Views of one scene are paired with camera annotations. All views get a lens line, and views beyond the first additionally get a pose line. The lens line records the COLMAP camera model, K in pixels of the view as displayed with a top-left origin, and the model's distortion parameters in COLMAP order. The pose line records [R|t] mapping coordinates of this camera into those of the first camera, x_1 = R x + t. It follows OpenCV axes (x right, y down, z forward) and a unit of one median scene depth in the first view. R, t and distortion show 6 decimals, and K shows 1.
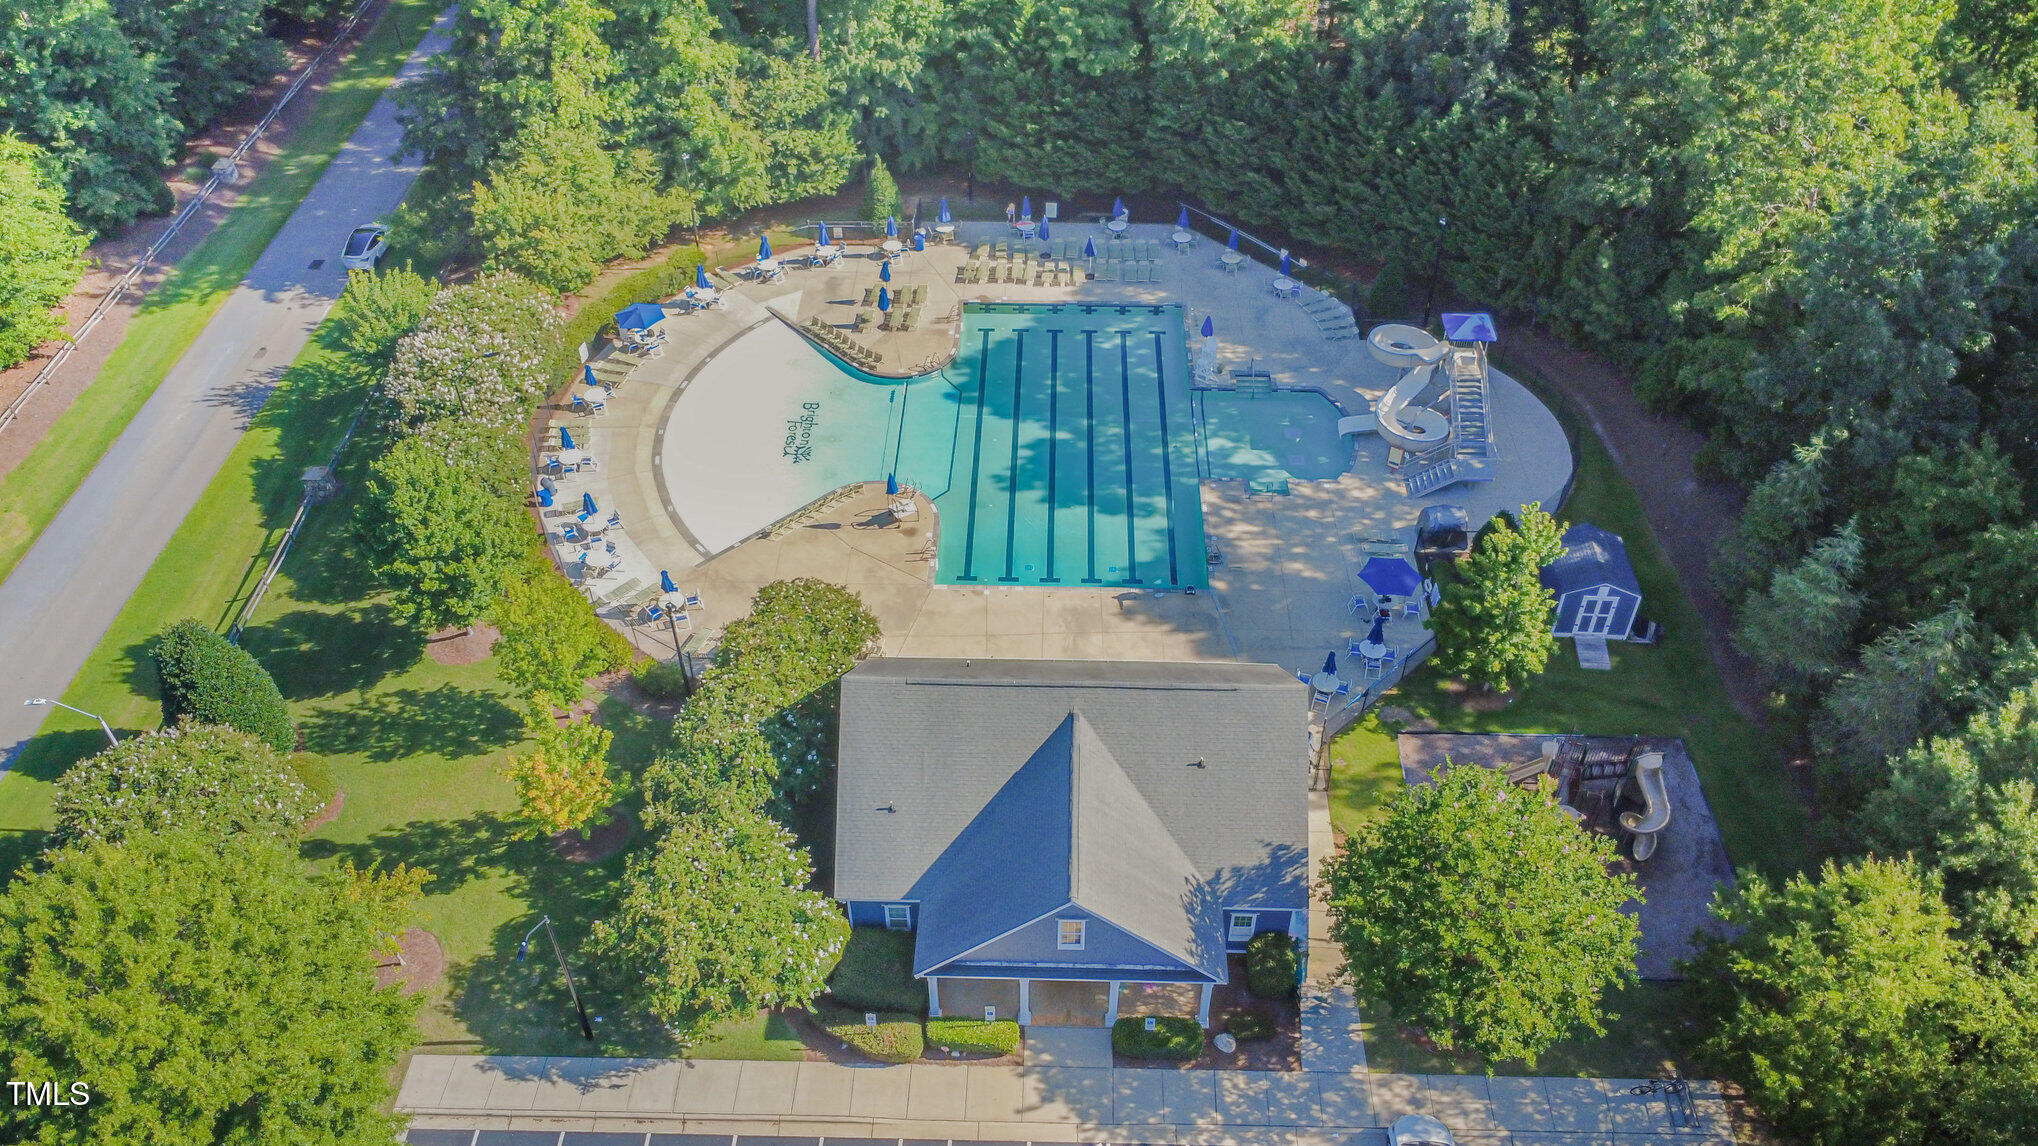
lens RADIAL K [[1534.8, 0, 1019.0], [0, 1534.8, 573.0], [0, 0, 1]] dist [0.002960, 0.001217]
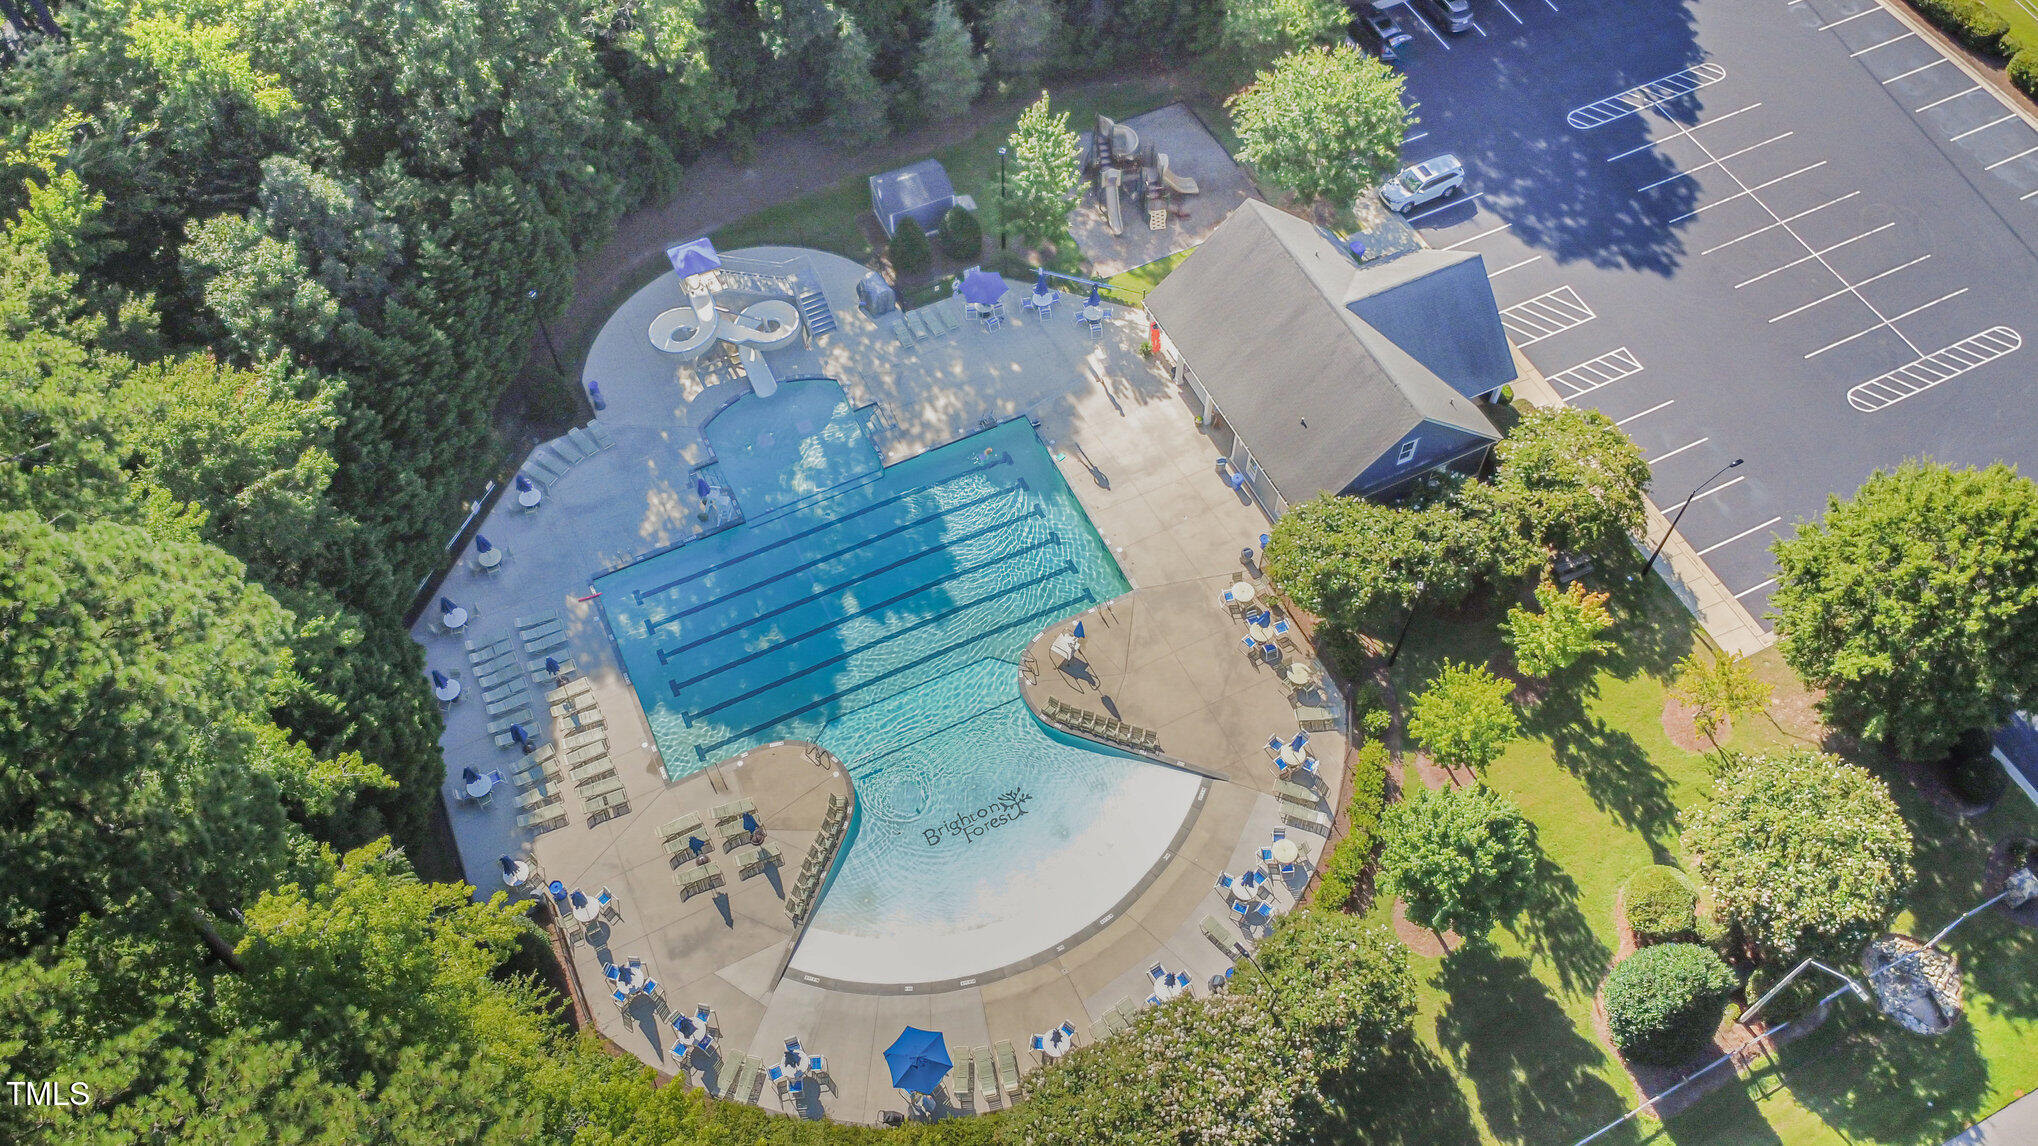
lens RADIAL K [[1534.8, 0, 1019.0], [0, 1534.8, 573.0], [0, 0, 1]] dist [0.002960, 0.001217]
pose [[-0.458647, -0.753569, 0.470931, -0.484467], [0.582414, 0.145342, 0.799794, -0.846562], [-0.671146, 0.641100, 0.372228, 0.592239]]
